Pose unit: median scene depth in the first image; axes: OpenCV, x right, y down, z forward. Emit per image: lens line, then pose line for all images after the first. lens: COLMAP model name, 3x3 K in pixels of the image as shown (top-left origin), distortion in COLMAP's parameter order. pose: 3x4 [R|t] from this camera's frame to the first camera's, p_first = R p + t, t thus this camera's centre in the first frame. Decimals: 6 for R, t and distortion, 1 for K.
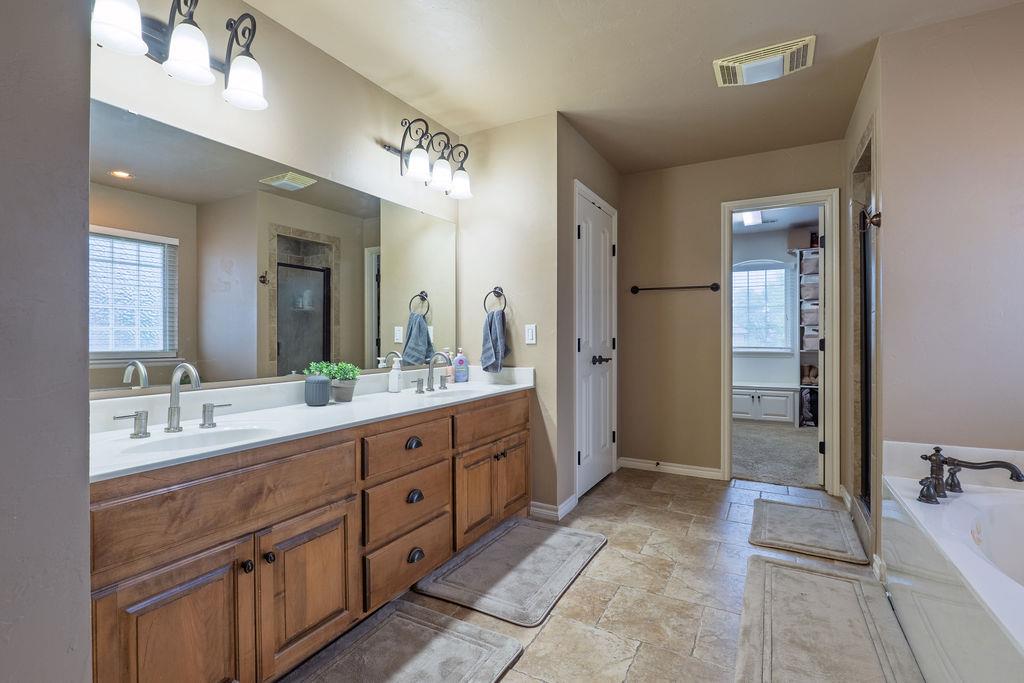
lens RADIAL K [[472.2, 0, 508.2], [0, 472.2, 336.9], [0, 0, 1]] dist [-0.011059, 0.001098]
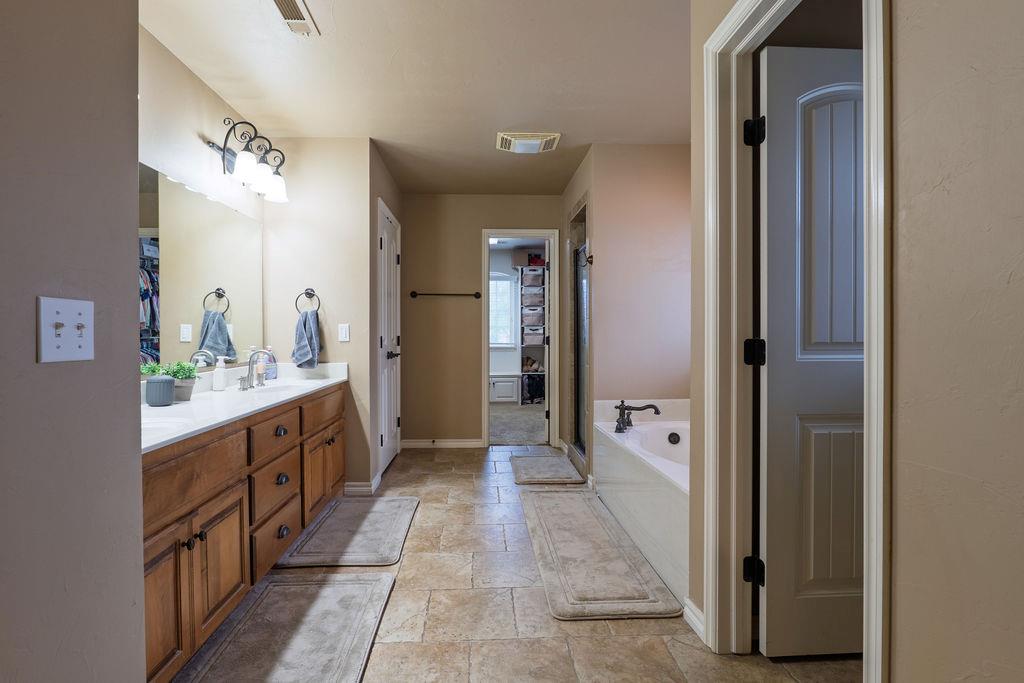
lens RADIAL K [[472.2, 0, 495.8], [0, 472.2, 339.7], [0, 0, 1]] dist [-0.011059, 0.001098]
pose [[0.854945, -0.006796, 0.518674, -0.256845], [0.001549, 0.999943, 0.010548, -0.000590], [-0.518716, -0.008215, 0.854907, -0.155988]]
